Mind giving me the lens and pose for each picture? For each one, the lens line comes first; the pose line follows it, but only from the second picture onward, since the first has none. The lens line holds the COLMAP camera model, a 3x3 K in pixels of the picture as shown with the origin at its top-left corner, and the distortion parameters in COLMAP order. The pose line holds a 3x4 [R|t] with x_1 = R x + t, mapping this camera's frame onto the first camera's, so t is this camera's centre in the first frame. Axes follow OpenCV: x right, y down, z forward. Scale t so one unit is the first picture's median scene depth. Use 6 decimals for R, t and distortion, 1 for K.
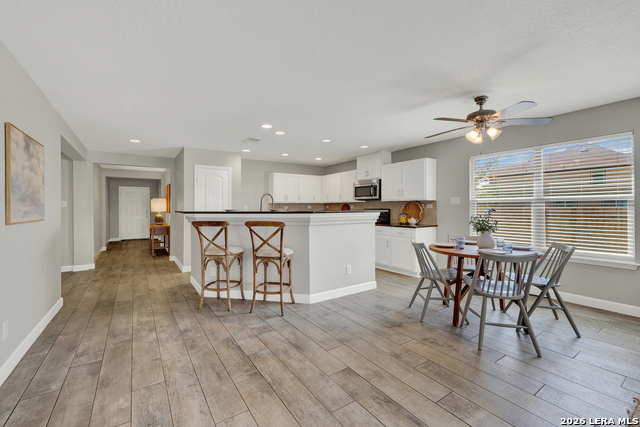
lens RADIAL K [[273.0, 0, 314.7], [0, 273.0, 209.8], [0, 0, 1]] dist [-0.000286, -0.000297]
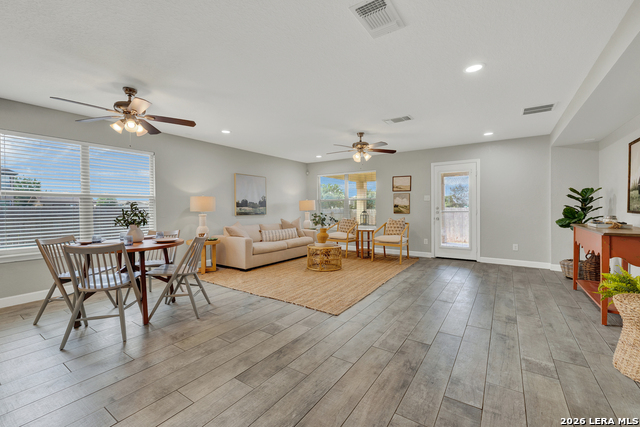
lens RADIAL K [[273.0, 0, 314.7], [0, 273.0, 209.8], [0, 0, 1]] dist [-0.000286, -0.000297]
pose [[-0.371277, -0.002595, 0.928519, -0.604080], [0.013326, 0.999878, 0.008122, 0.026929], [-0.928427, 0.015389, -0.371197, 0.831311]]
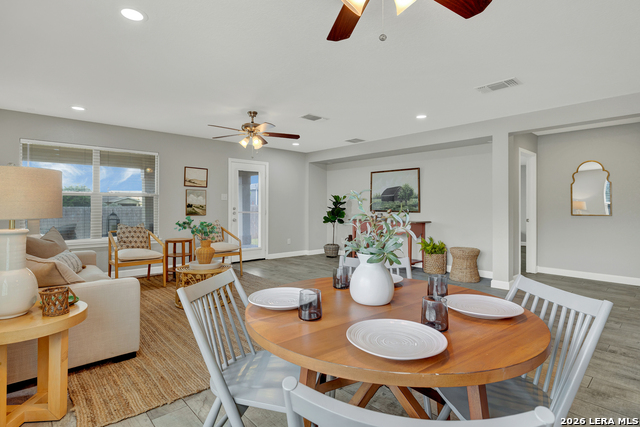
lens RADIAL K [[326.8, 0, 315.9], [0, 326.8, 203.9], [0, 0, 1]] dist [-0.004999, 0.000157]
pose [[-0.989038, -0.000525, -0.147658, 0.843190], [-0.000346, 0.999999, -0.001237, 0.012822], [0.147658, -0.001172, -0.989038, 1.563164]]
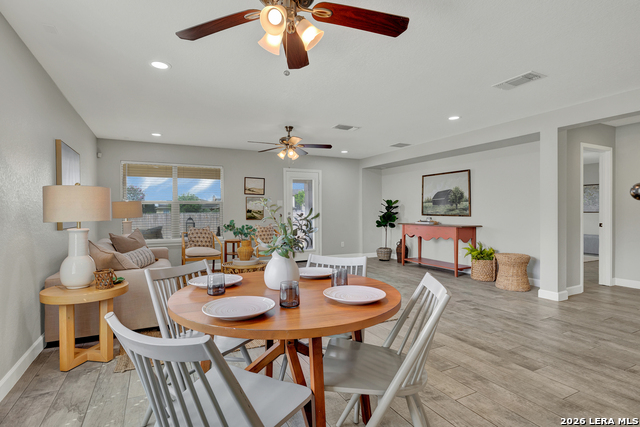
lens RADIAL K [[323.4, 0, 315.2], [0, 323.4, 212.7], [0, 0, 1]] dist [-0.003752, -0.000687]
pose [[-0.992894, 0.008034, 0.118732, 0.560035], [0.009317, 0.999904, 0.010255, 0.013942], [-0.118638, 0.011288, -0.992873, 1.678196]]
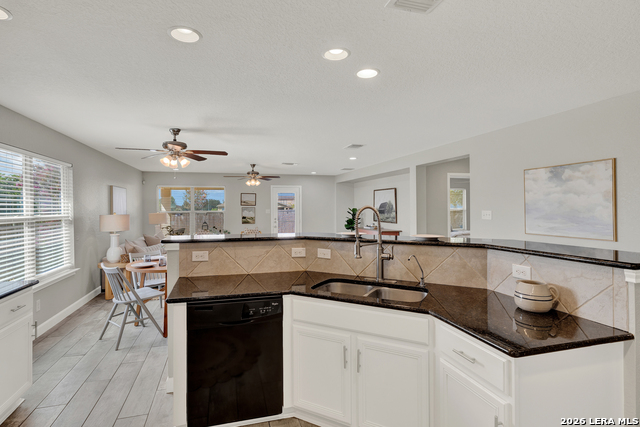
lens RADIAL K [[325.0, 0, 314.0], [0, 325.0, 207.6], [0, 0, 1]] dist [-0.000575, 0.000143]
pose [[-0.954372, 0.009268, 0.298478, -0.382688], [0.011556, 0.999916, 0.005901, -0.095662], [-0.298398, 0.009081, -0.954398, 2.347016]]
